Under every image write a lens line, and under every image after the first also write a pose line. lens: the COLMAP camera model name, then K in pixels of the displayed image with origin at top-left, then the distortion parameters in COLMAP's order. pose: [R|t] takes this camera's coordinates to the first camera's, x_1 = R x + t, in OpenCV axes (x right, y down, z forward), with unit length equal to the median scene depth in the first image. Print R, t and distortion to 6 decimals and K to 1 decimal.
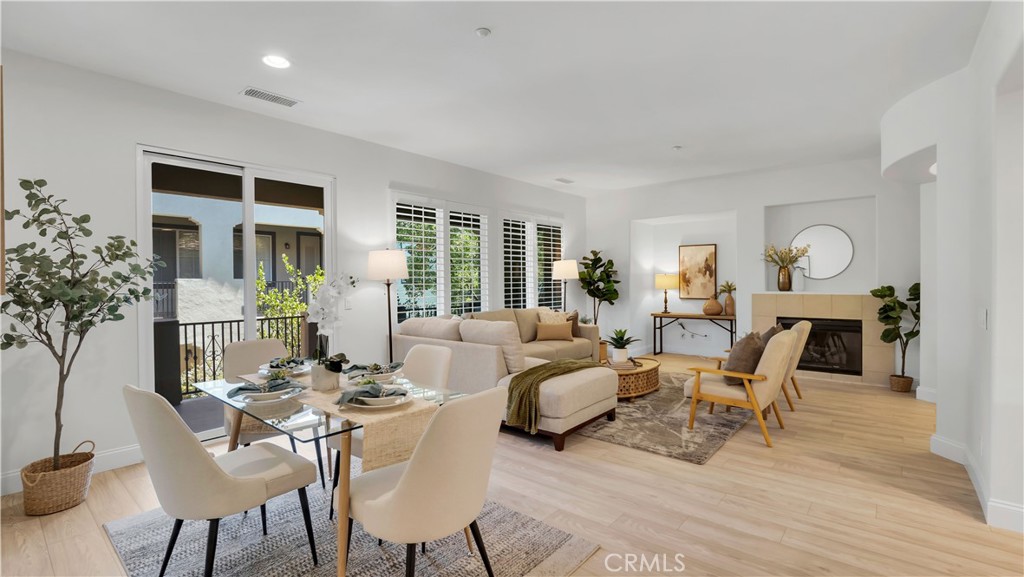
lens RADIAL K [[461.1, 0, 512.0], [0, 461.1, 288.5], [0, 0, 1]] dist [-0.007658, -0.000151]
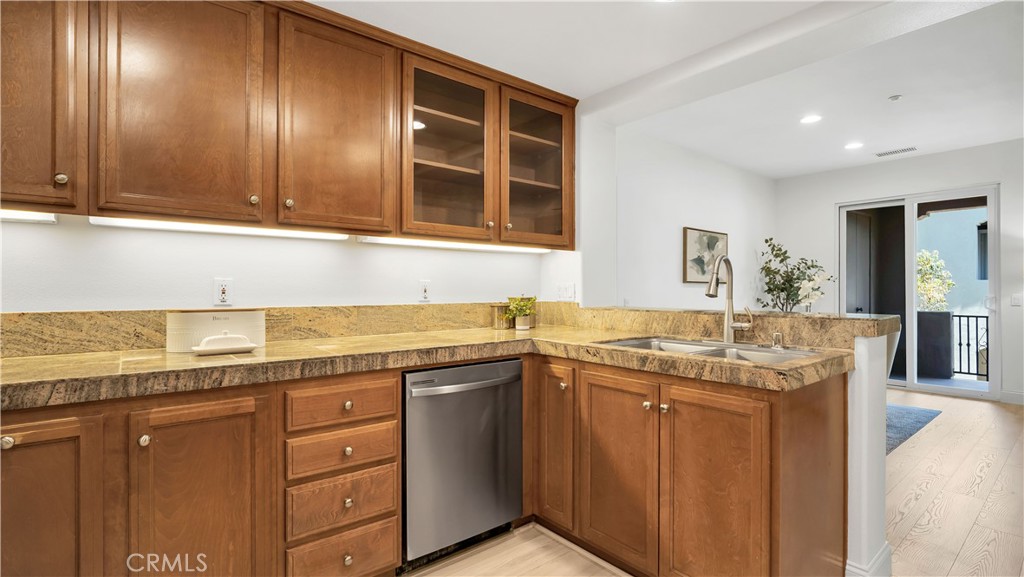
lens RADIAL K [[478.0, 0, 512.0], [0, 478.0, 288.5], [0, 0, 1]] dist [-0.003087, -0.000195]
pose [[-0.184786, 0.007145, -0.982753, 0.759118], [-0.013645, 0.999859, 0.009835, 0.009110], [0.982684, 0.015227, -0.184663, 0.064590]]
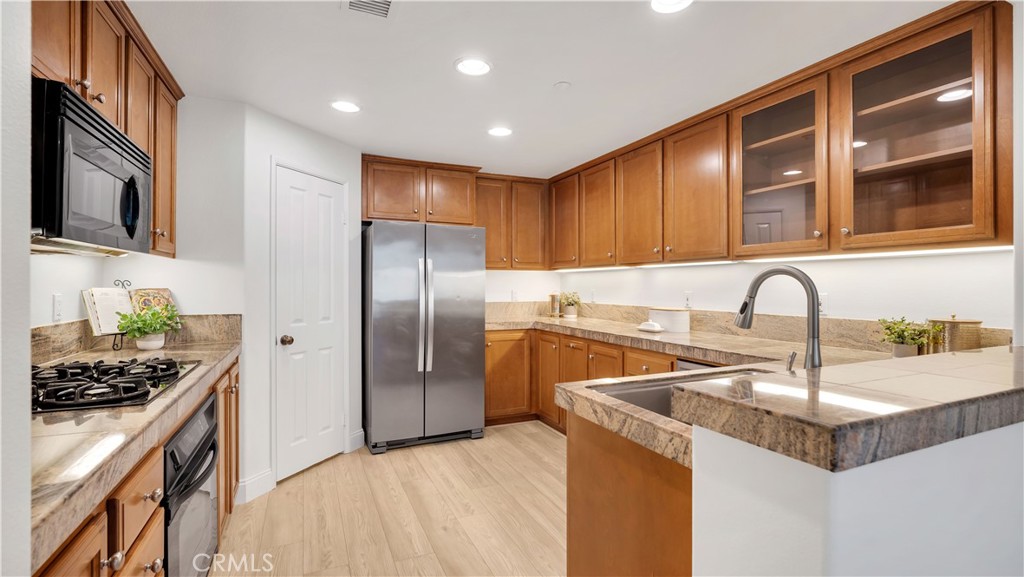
lens RADIAL K [[461.1, 0, 512.0], [0, 461.1, 288.5], [0, 0, 1]] dist [-0.007658, -0.000151]
pose [[-0.902592, 0.006252, 0.430452, 0.374931], [0.014574, 0.999765, 0.016038, -0.010387], [-0.430250, 0.020750, -0.902471, 0.441248]]
